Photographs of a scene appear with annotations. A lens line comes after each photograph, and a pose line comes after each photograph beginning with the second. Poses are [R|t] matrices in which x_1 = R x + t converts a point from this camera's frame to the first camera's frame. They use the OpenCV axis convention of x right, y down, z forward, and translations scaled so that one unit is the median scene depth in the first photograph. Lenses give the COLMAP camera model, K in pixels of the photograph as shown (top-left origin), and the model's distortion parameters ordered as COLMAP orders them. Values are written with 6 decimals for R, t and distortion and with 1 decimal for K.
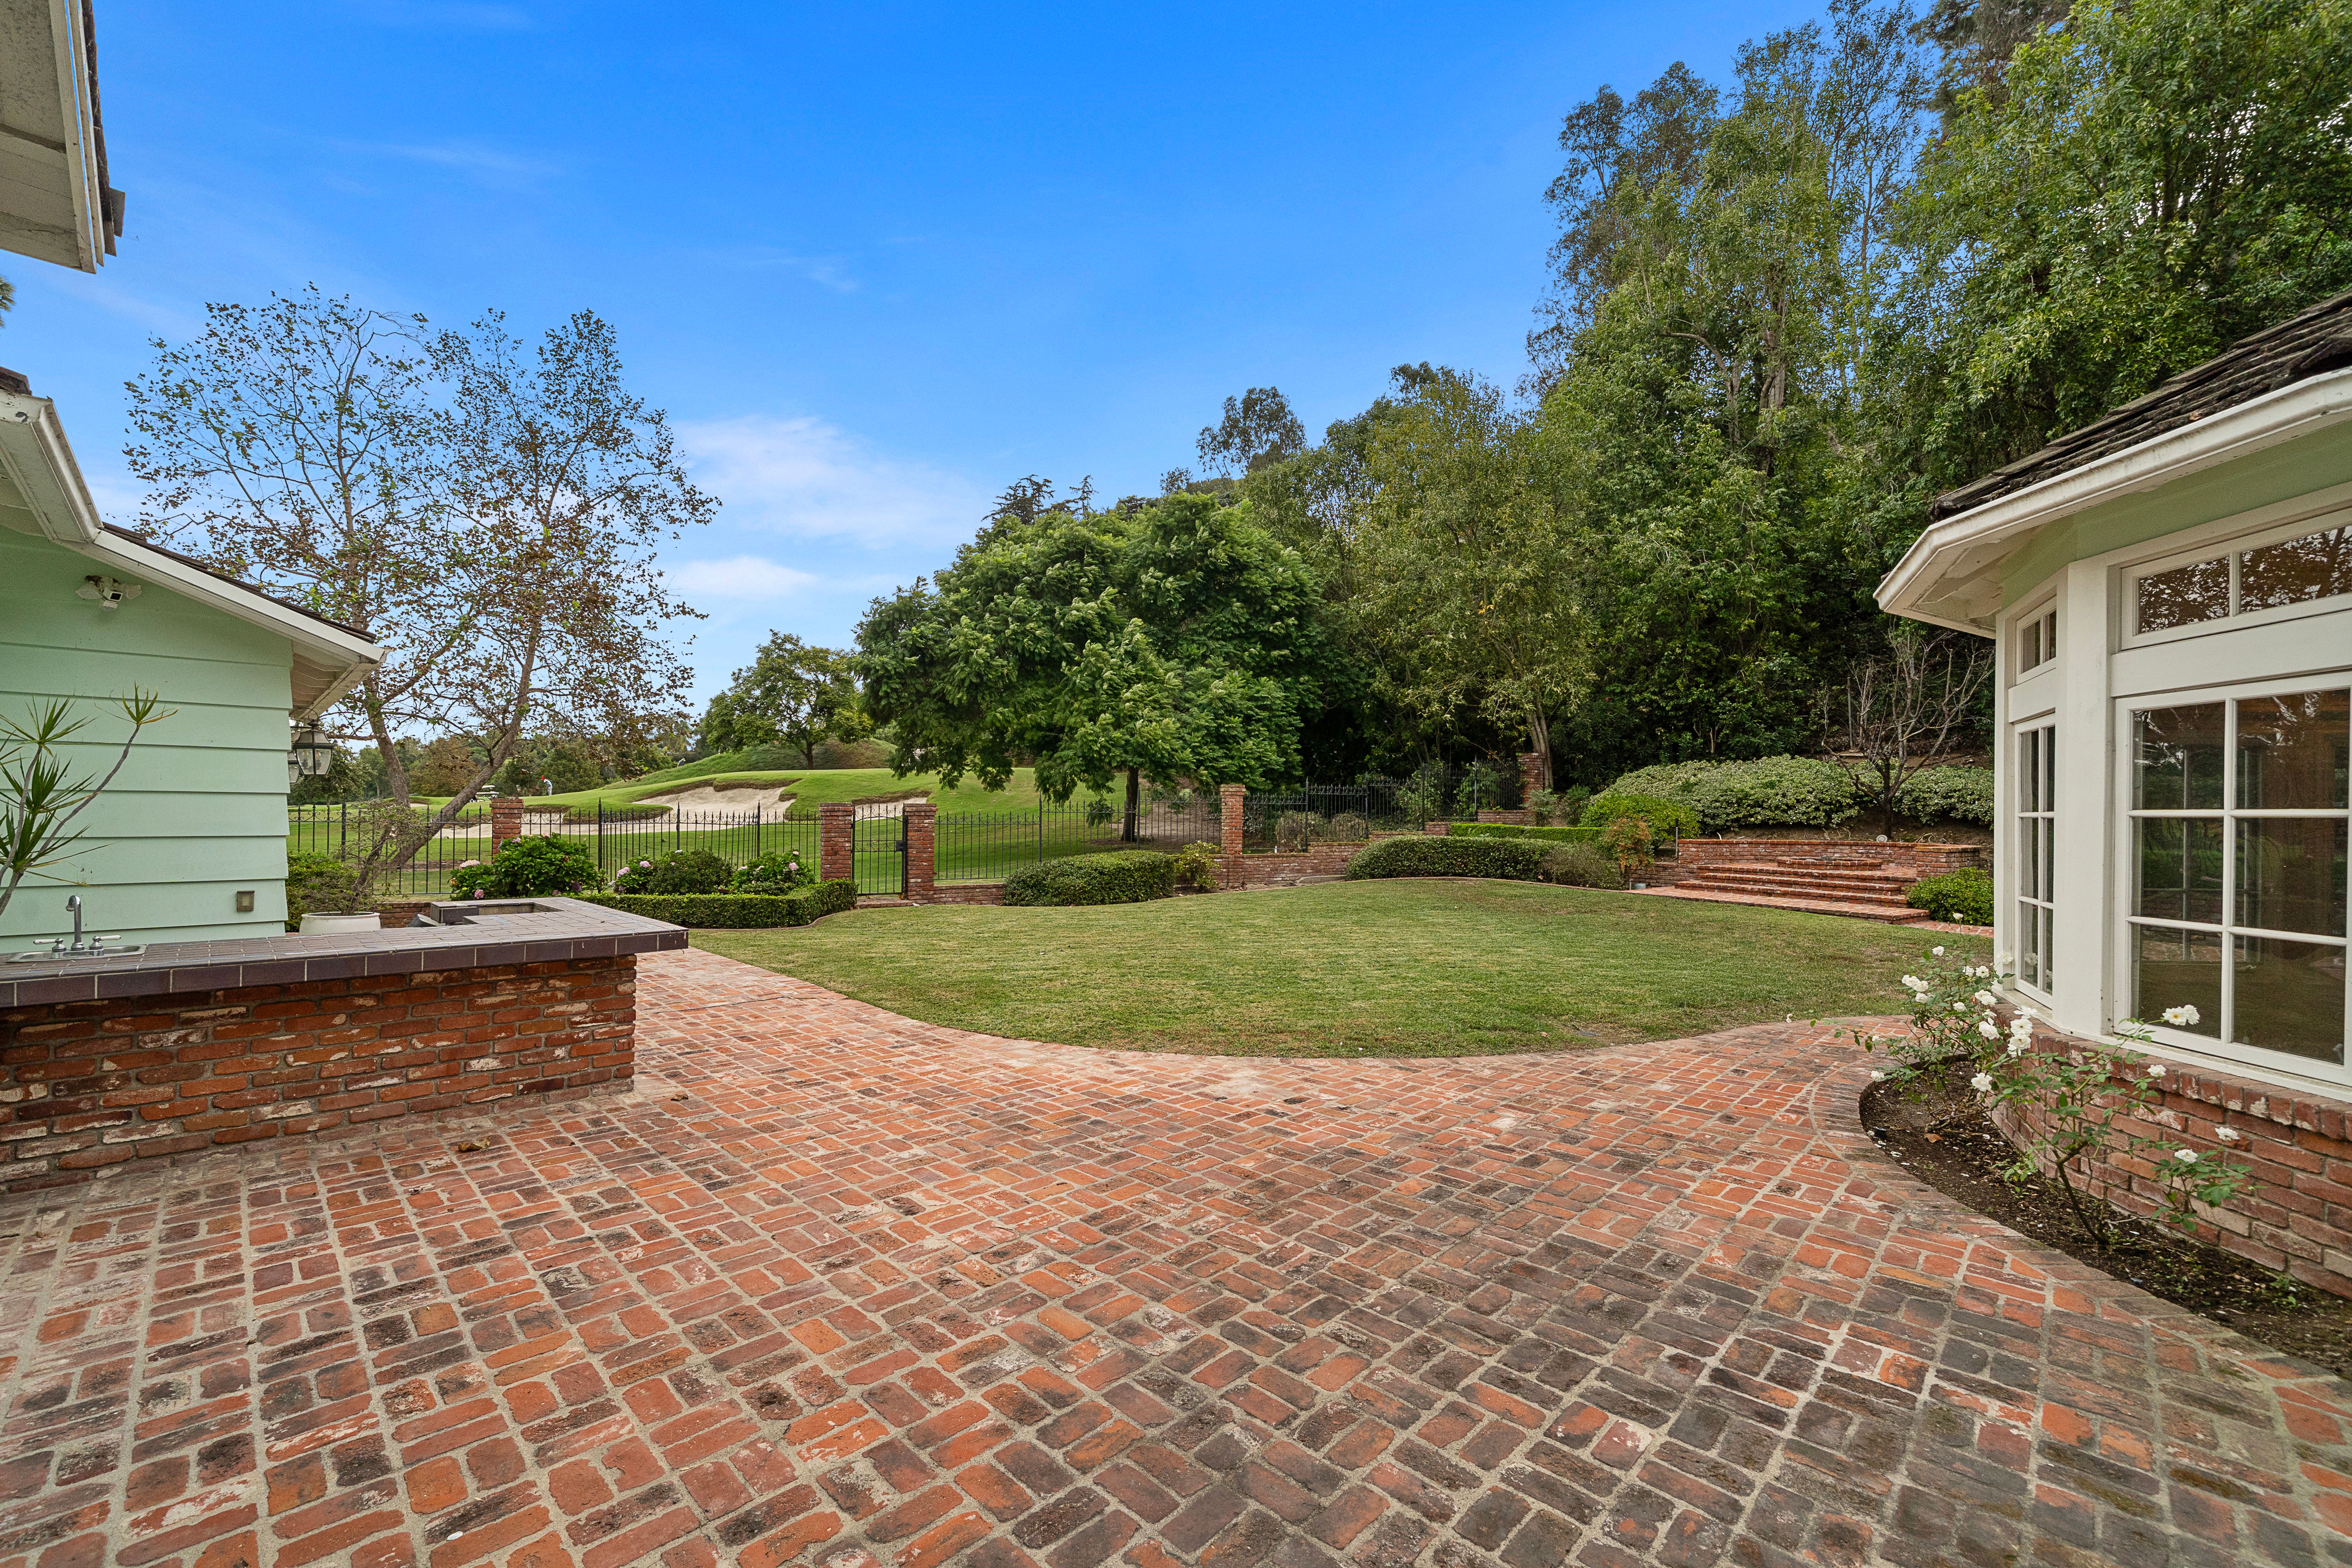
lens RADIAL K [[953.1, 0, 1187.4], [0, 953.1, 804.9], [0, 0, 1]] dist [-0.002531, -0.000239]
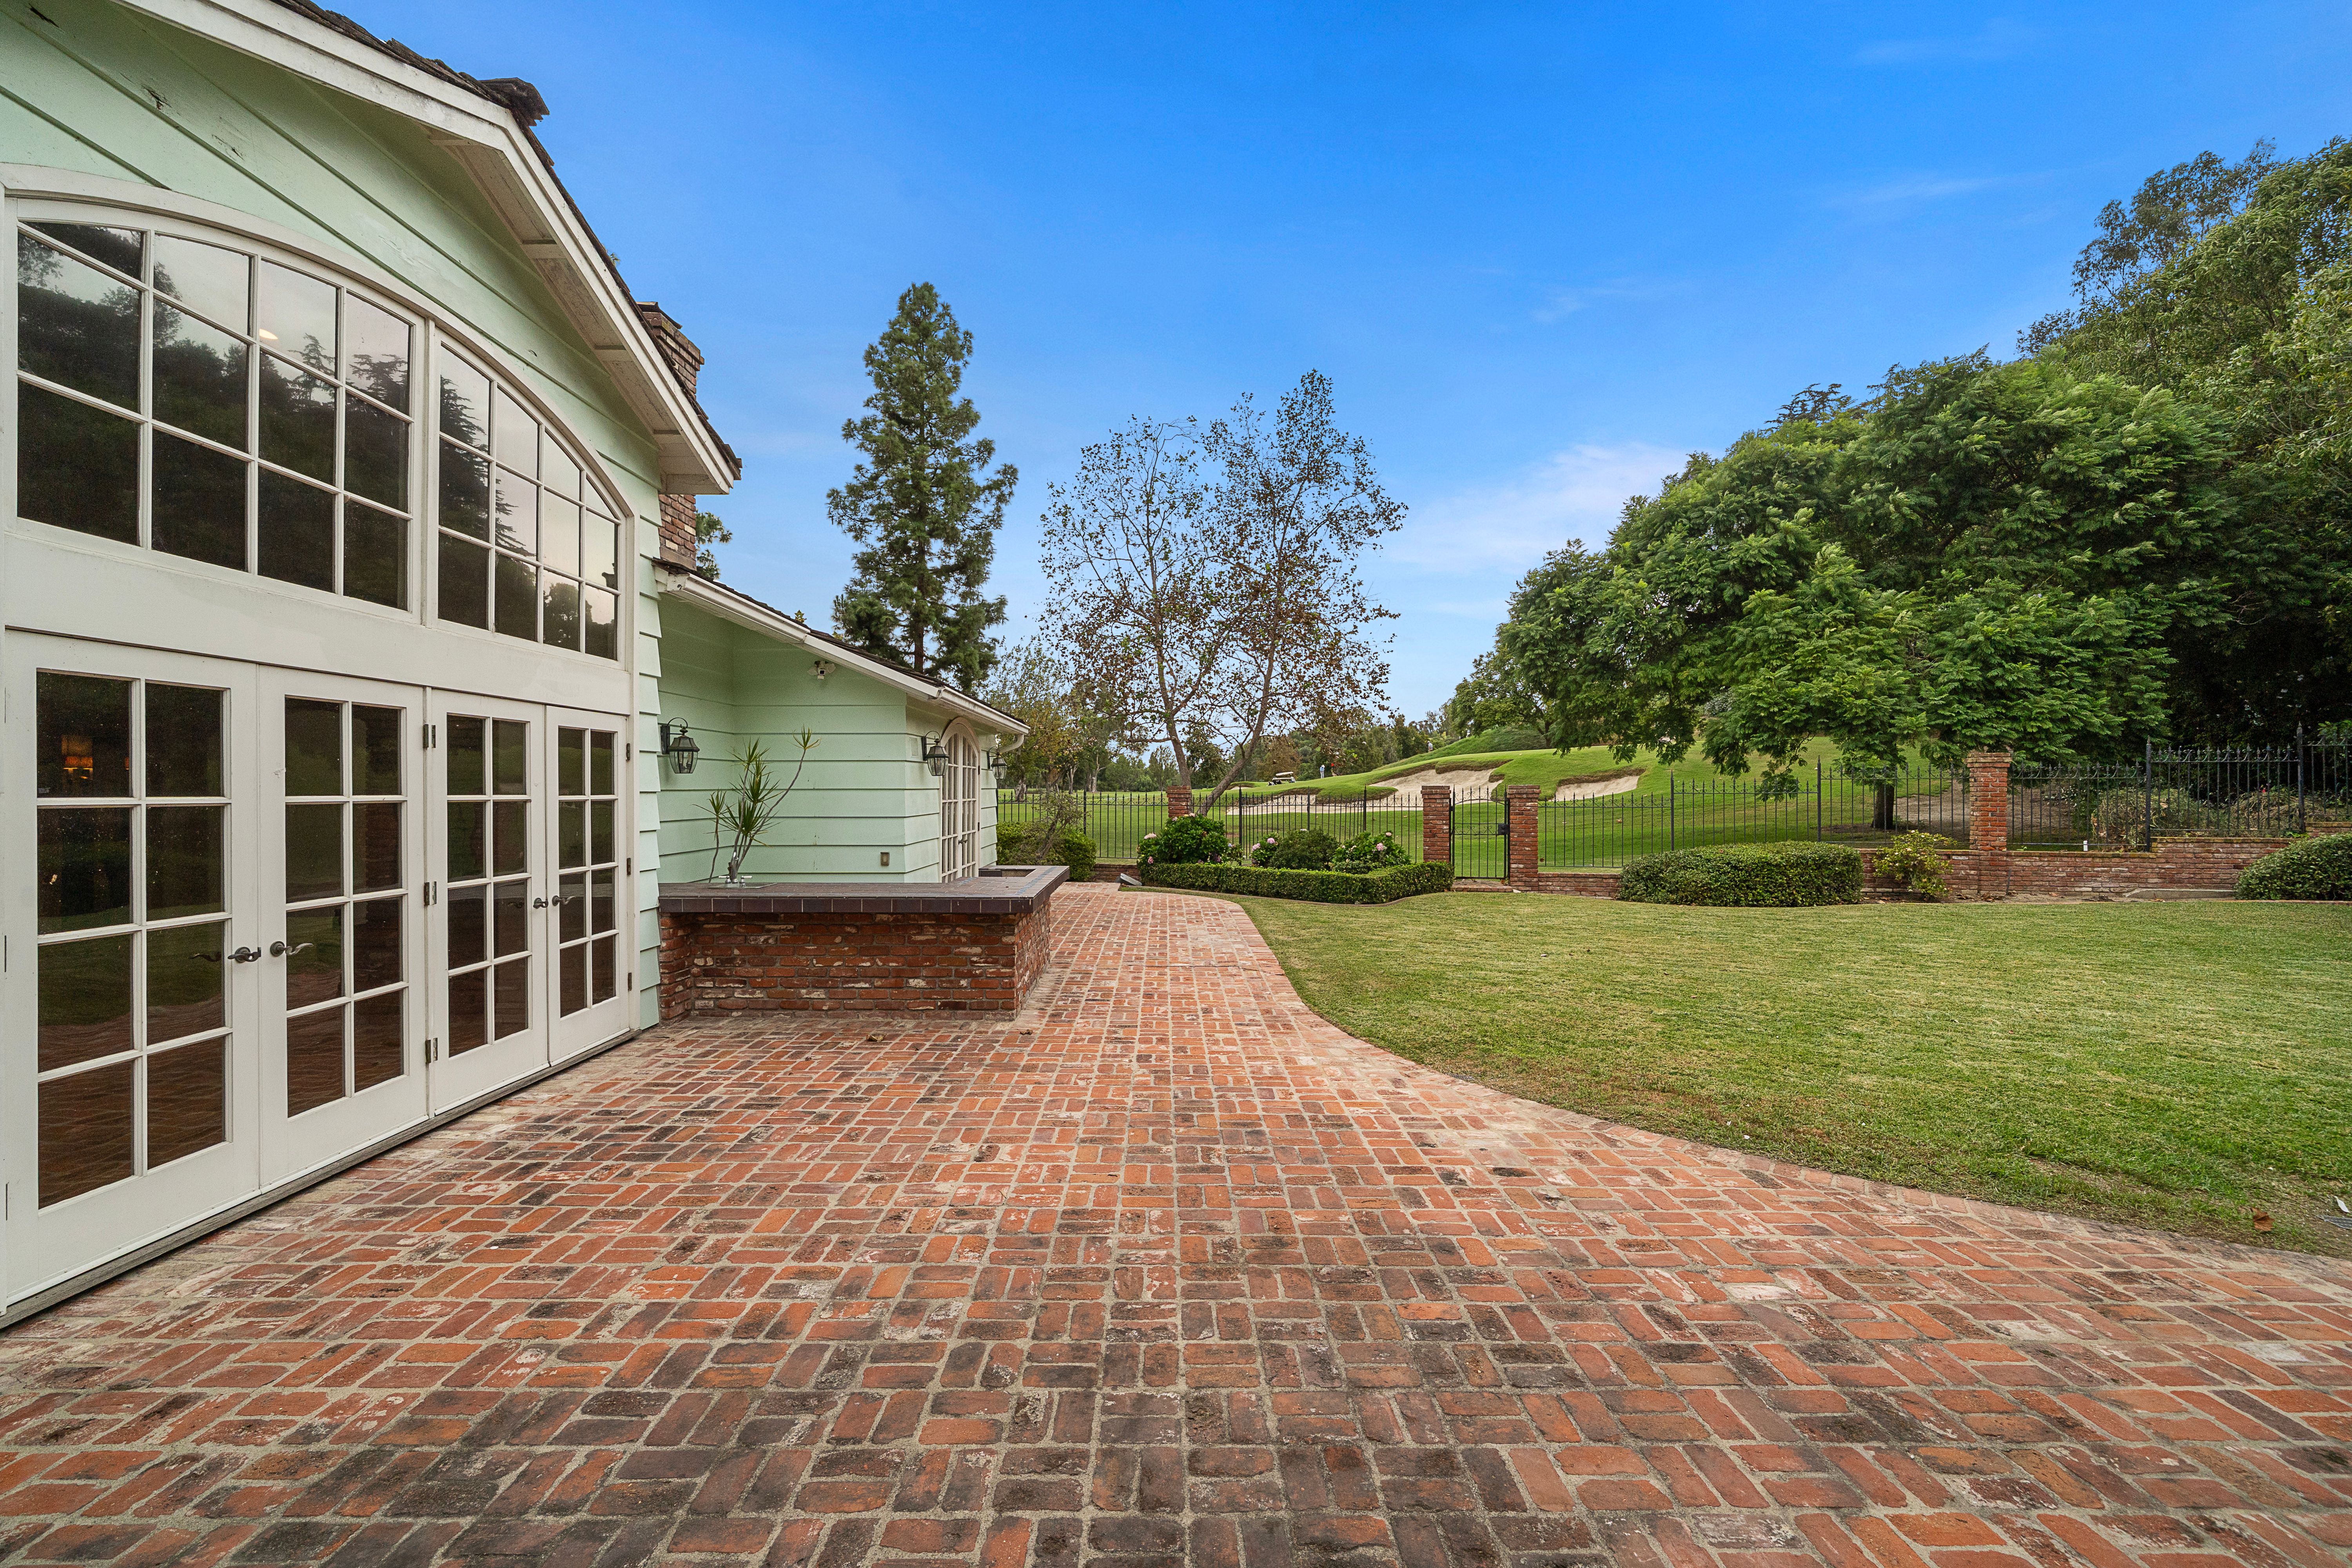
lens RADIAL K [[953.1, 0, 1176.0], [0, 953.1, 782.4], [0, 0, 1]] dist [-0.002531, -0.000239]
pose [[0.705885, -0.012973, -0.708208, 0.427044], [0.012050, 0.999908, -0.006306, -0.007949], [0.708224, -0.004083, 0.705976, 0.225802]]
